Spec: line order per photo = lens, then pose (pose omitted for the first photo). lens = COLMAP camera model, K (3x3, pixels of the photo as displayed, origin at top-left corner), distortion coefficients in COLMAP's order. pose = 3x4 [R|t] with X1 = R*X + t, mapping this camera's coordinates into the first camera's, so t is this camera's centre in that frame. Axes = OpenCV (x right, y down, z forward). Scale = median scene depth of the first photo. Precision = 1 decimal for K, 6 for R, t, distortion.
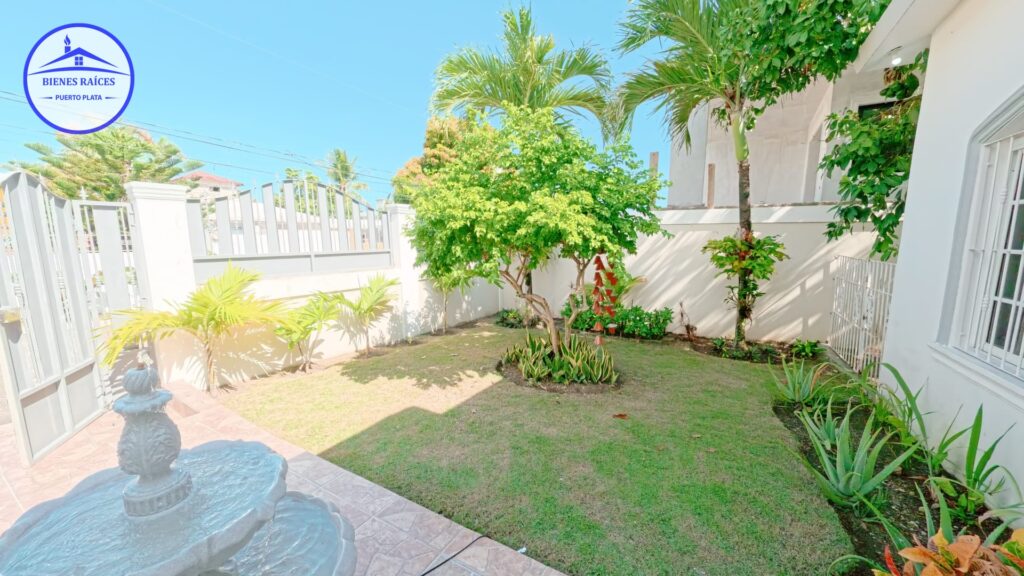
lens RADIAL K [[363.7, 0, 507.8], [0, 363.7, 288.5], [0, 0, 1]] dist [0.004738, -0.002495]
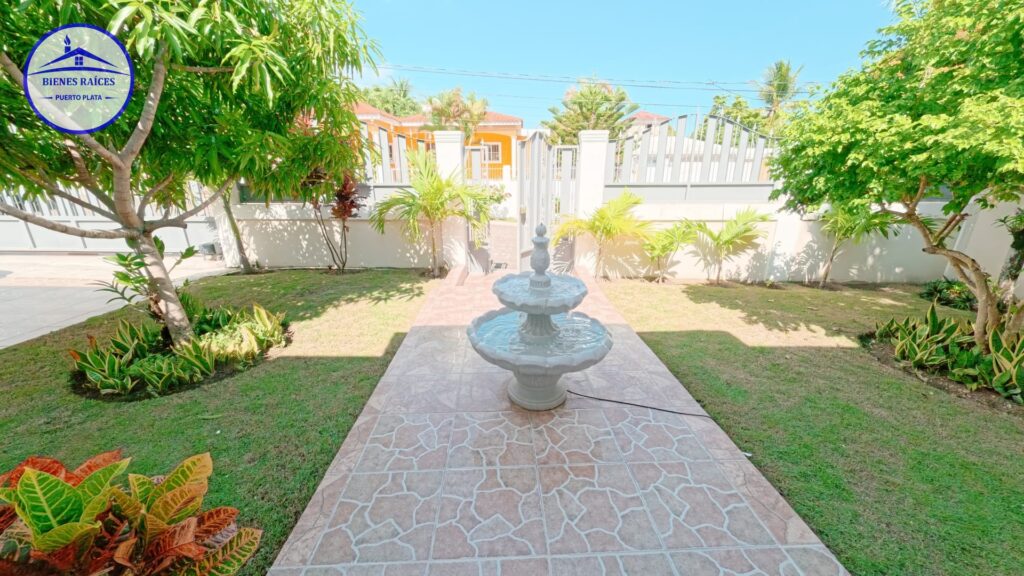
lens RADIAL K [[363.7, 0, 507.8], [0, 363.7, 288.5], [0, 0, 1]] dist [0.004738, -0.002495]
pose [[0.530313, 0.261292, -0.806532, 0.177556], [-0.117052, 0.964777, 0.235594, 0.018471], [0.839683, -0.030532, 0.542218, -0.092013]]
